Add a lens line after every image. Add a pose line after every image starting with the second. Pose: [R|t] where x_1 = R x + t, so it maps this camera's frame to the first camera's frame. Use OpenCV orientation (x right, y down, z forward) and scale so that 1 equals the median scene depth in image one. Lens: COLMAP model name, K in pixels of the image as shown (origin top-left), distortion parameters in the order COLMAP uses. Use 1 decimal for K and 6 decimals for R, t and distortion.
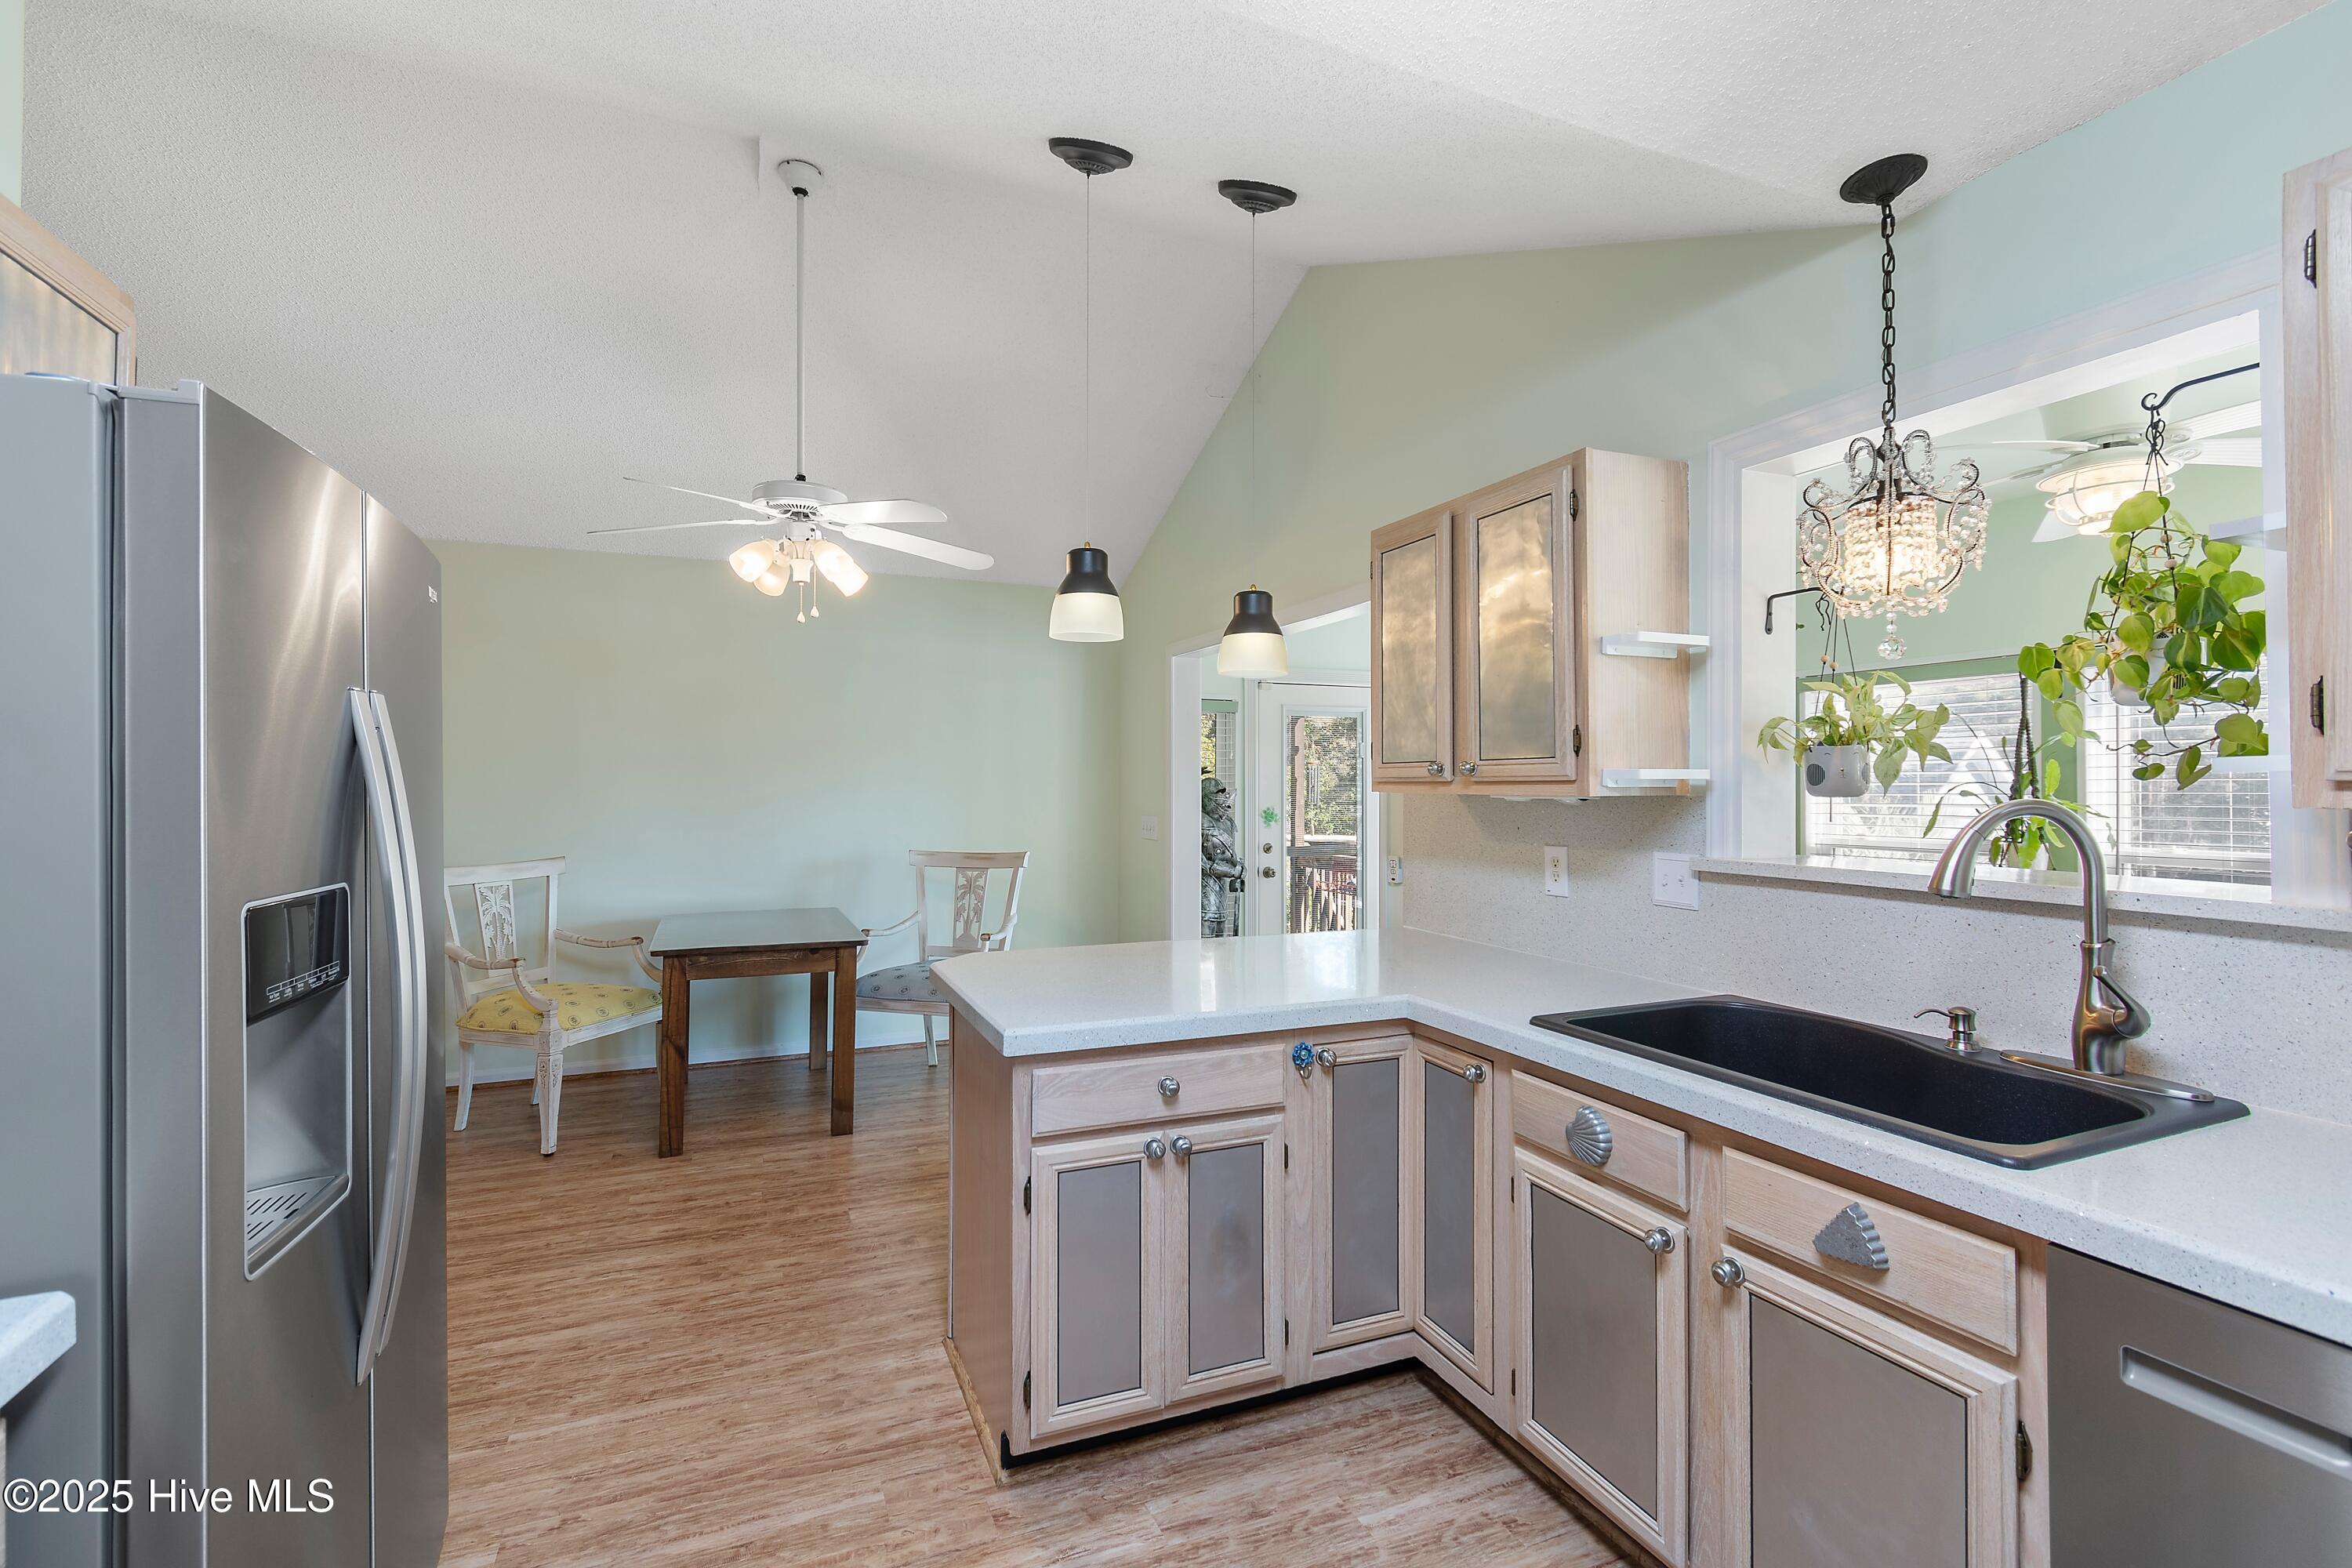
lens RADIAL K [[1047.1, 0, 1171.9], [0, 1047.1, 765.6], [0, 0, 1]] dist [0.013201, -0.000156]
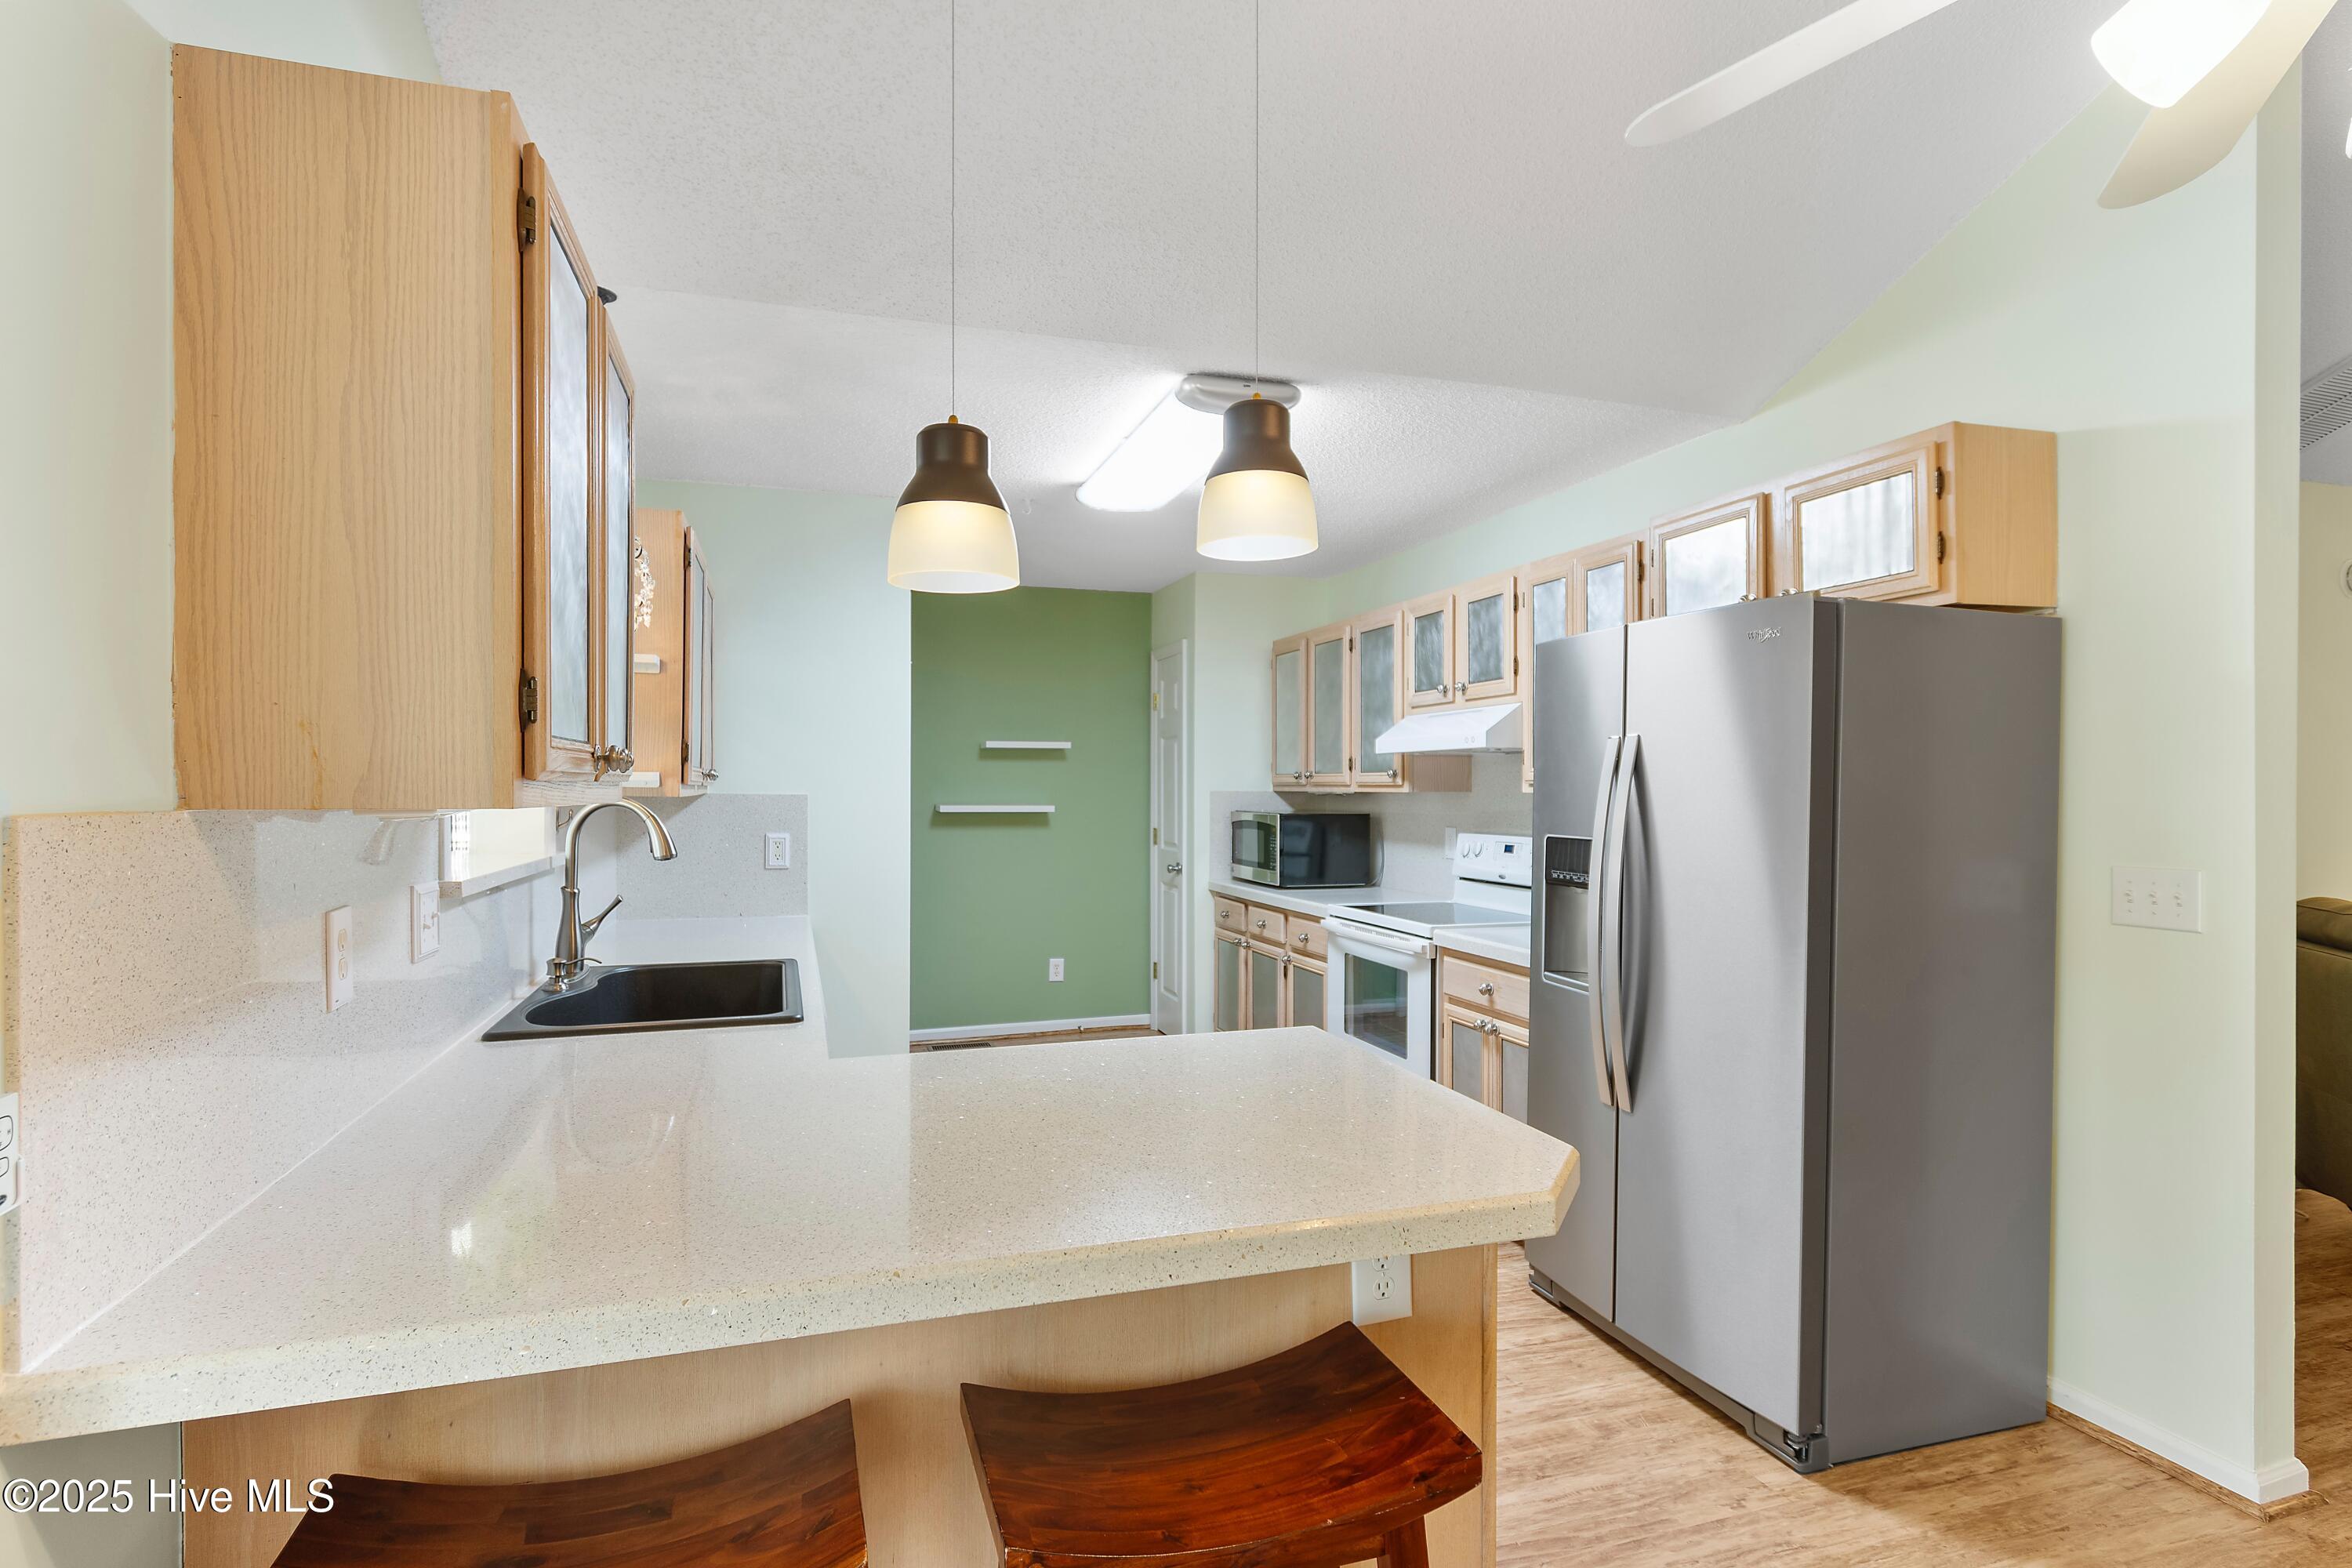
lens RADIAL K [[1155.8, 0, 1171.2], [0, 1155.8, 793.2], [0, 0, 1]] dist [-0.001925, -0.000608]
pose [[-0.996086, -0.003848, 0.088311, -0.078845], [-0.005089, 0.999891, -0.013831, 0.026147], [-0.088248, -0.014226, -0.995997, 1.452581]]
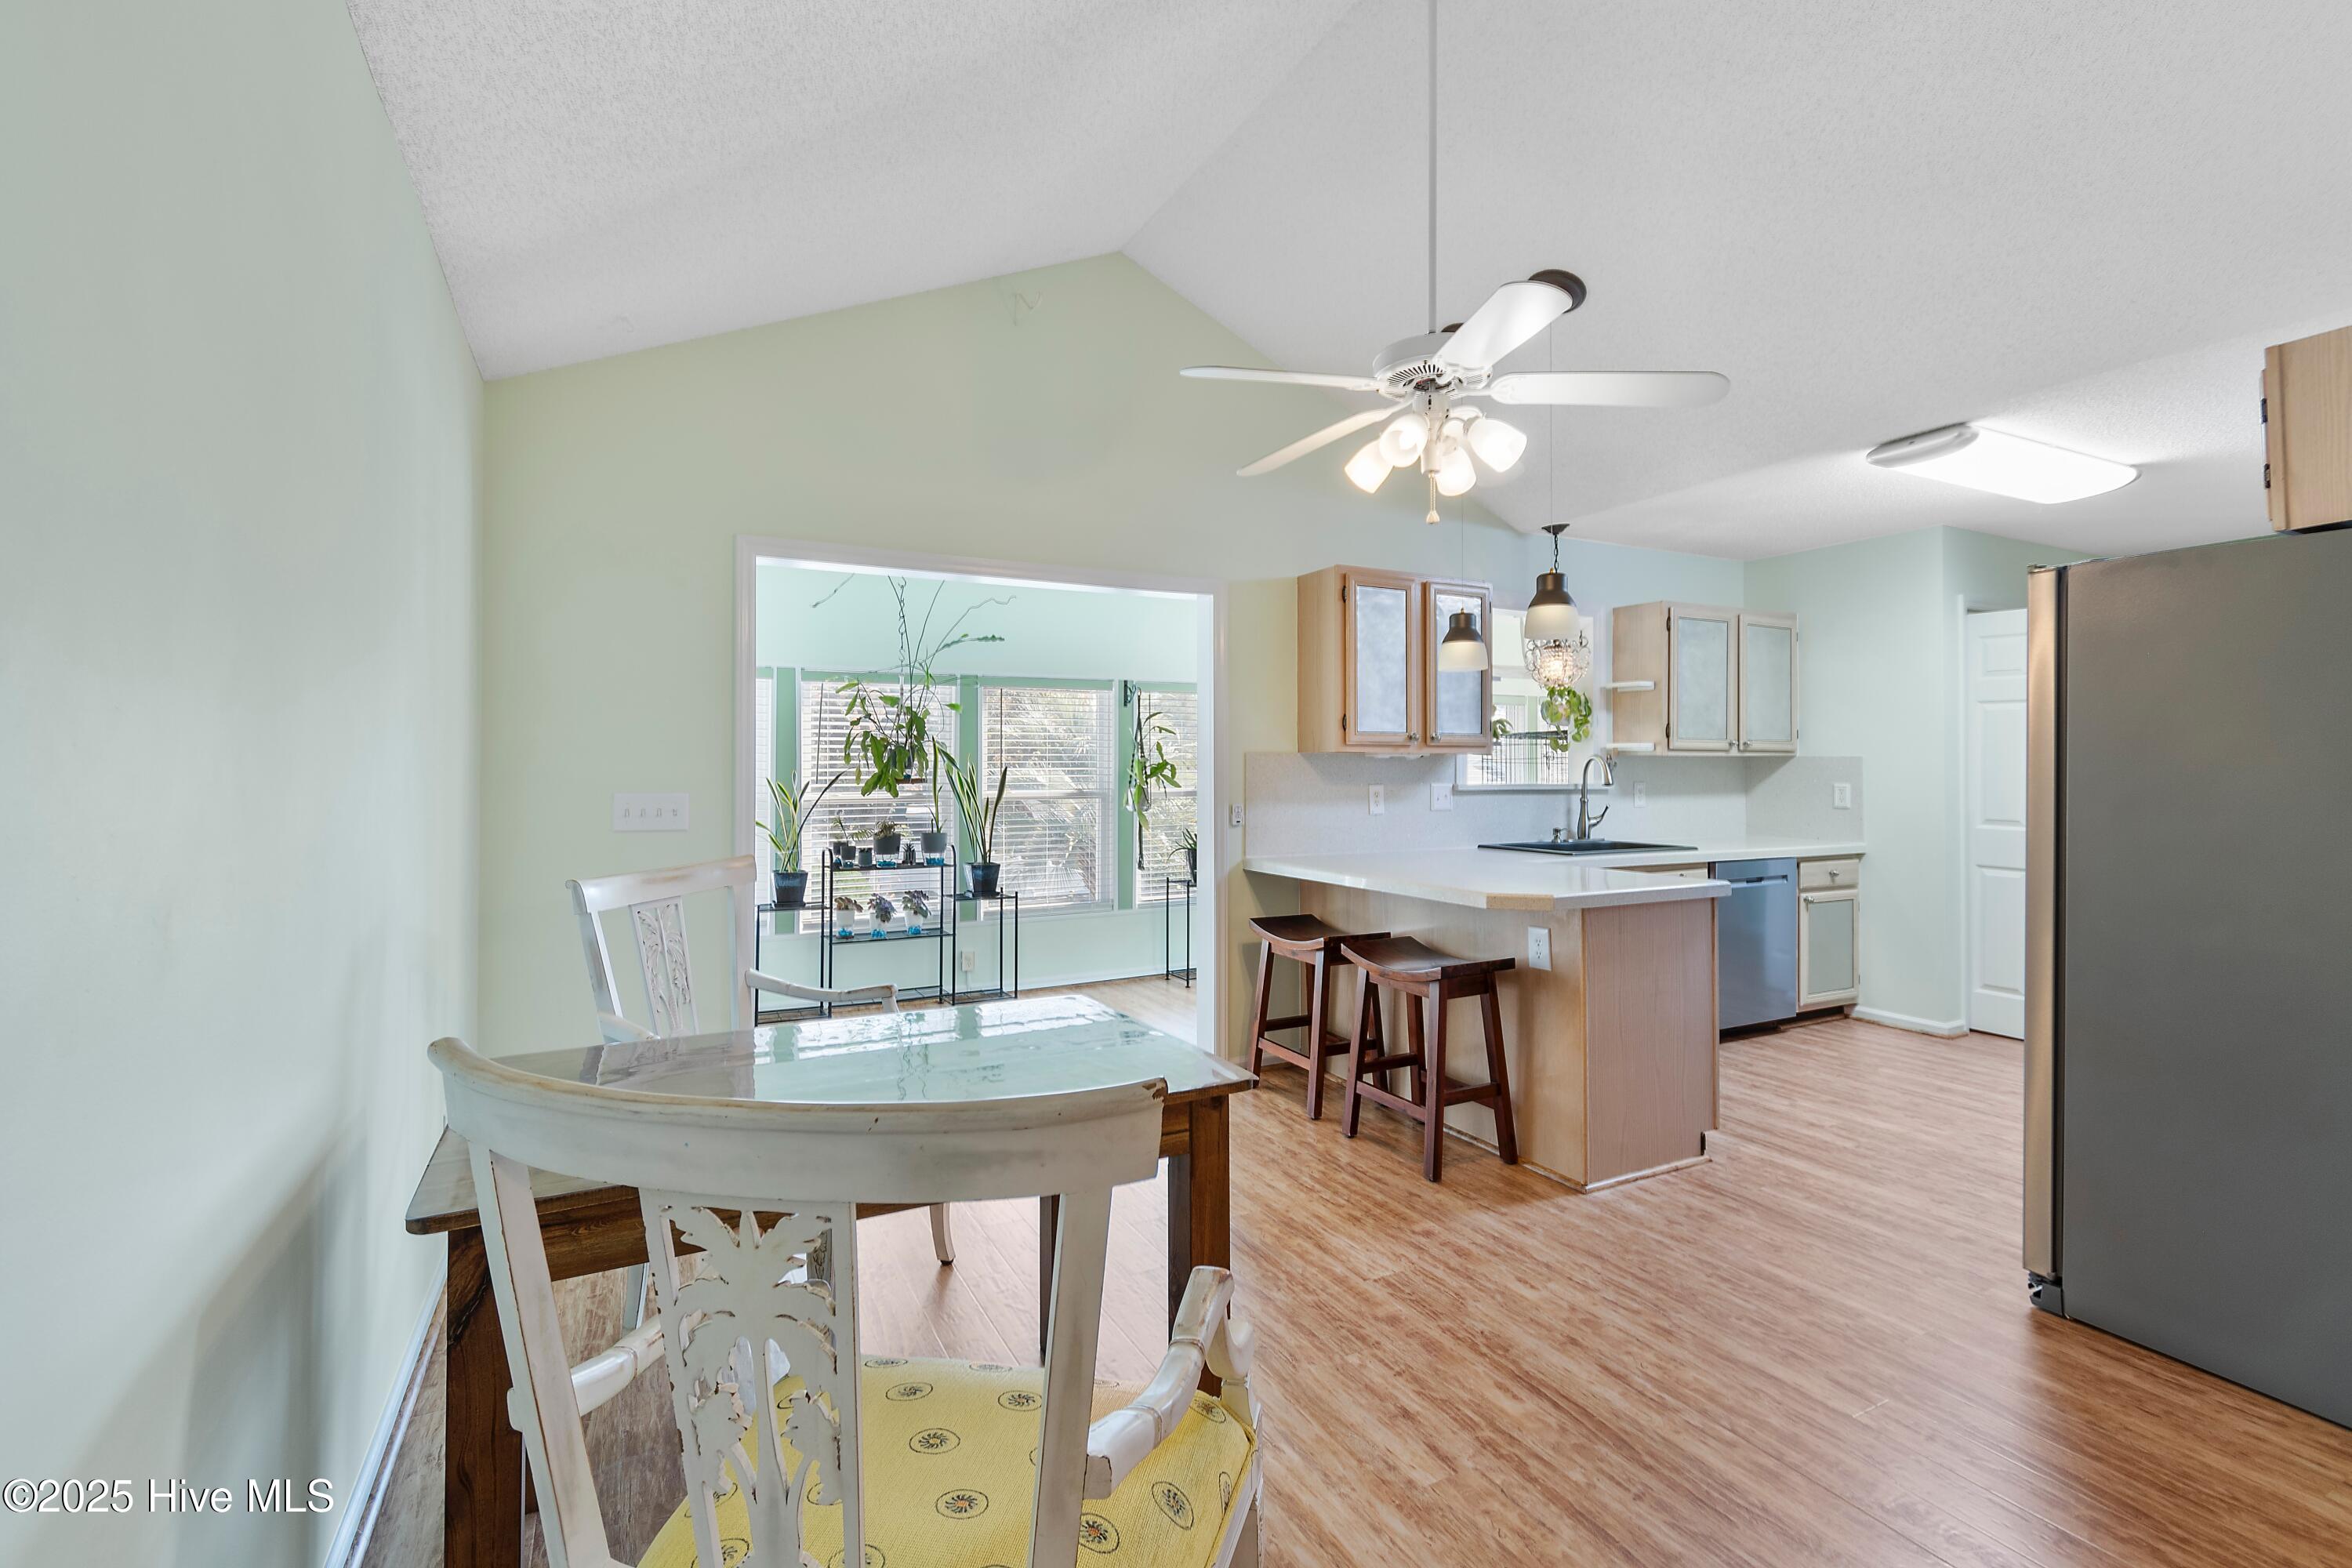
lens RADIAL K [[1047.1, 0, 1171.9], [0, 1047.1, 765.6], [0, 0, 1]] dist [0.013201, -0.000156]
pose [[-0.078149, 0.001498, 0.996941, -1.235323], [-0.018256, 0.999829, -0.002933, 0.053642], [-0.996775, -0.018430, -0.078108, 1.396463]]
